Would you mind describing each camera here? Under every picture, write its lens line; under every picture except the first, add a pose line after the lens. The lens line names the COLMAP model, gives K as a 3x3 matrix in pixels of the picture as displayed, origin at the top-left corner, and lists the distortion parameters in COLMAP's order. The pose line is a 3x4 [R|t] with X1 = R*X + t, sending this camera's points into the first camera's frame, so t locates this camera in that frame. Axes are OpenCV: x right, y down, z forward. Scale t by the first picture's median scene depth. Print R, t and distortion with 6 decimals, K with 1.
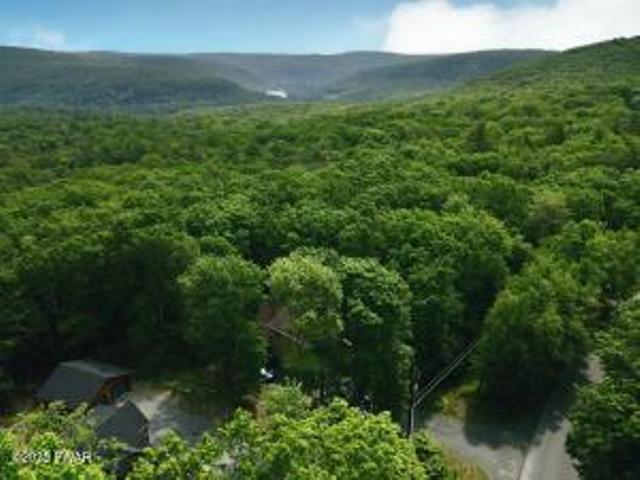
lens RADIAL K [[454.6, 0, 319.2], [0, 454.6, 240.3], [0, 0, 1]] dist [0.006411, 0.009966]
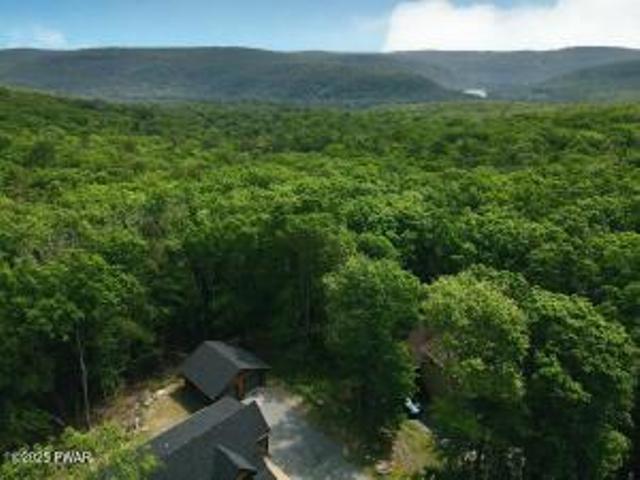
lens RADIAL K [[454.6, 0, 321.6], [0, 454.6, 236.5], [0, 0, 1]] dist [0.006411, 0.009966]
pose [[0.920491, 0.137235, -0.365874, -0.004775], [-0.139499, 0.990012, 0.020381, -0.007674], [0.365016, 0.032278, 0.930441, 0.140778]]
